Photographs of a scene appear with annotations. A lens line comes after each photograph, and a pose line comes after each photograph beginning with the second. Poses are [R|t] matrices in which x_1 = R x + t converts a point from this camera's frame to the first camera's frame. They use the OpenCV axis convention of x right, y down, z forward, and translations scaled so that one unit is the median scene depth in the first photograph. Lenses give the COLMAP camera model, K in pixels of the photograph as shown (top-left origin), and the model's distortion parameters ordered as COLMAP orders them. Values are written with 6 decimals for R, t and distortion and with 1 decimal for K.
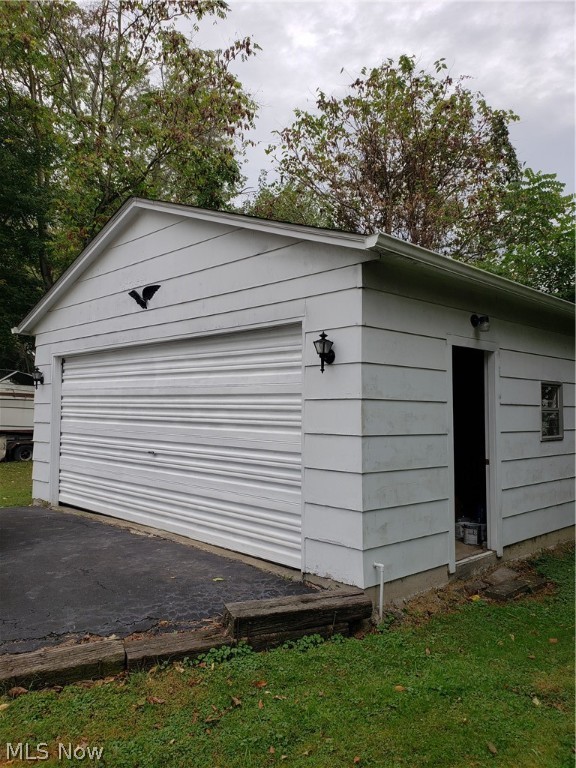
lens RADIAL K [[621.5, 0, 288.0], [0, 621.5, 384.0], [0, 0, 1]] dist [0.075535, -0.079950]
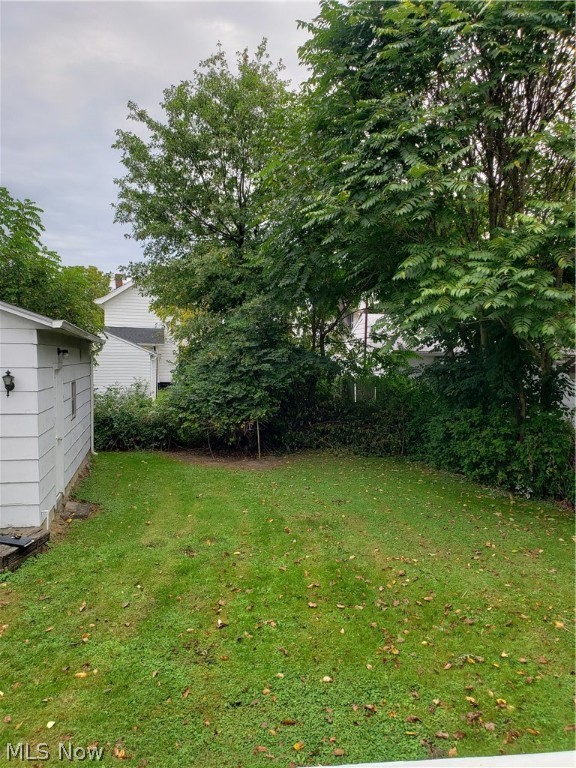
lens RADIAL K [[621.5, 0, 288.0], [0, 621.5, 384.0], [0, 0, 1]] dist [0.075535, -0.079950]
pose [[0.530352, -0.044872, 0.846589, -0.902621], [-0.037144, 0.996409, 0.076082, -0.197436], [-0.846963, -0.071796, 0.526781, -0.403054]]
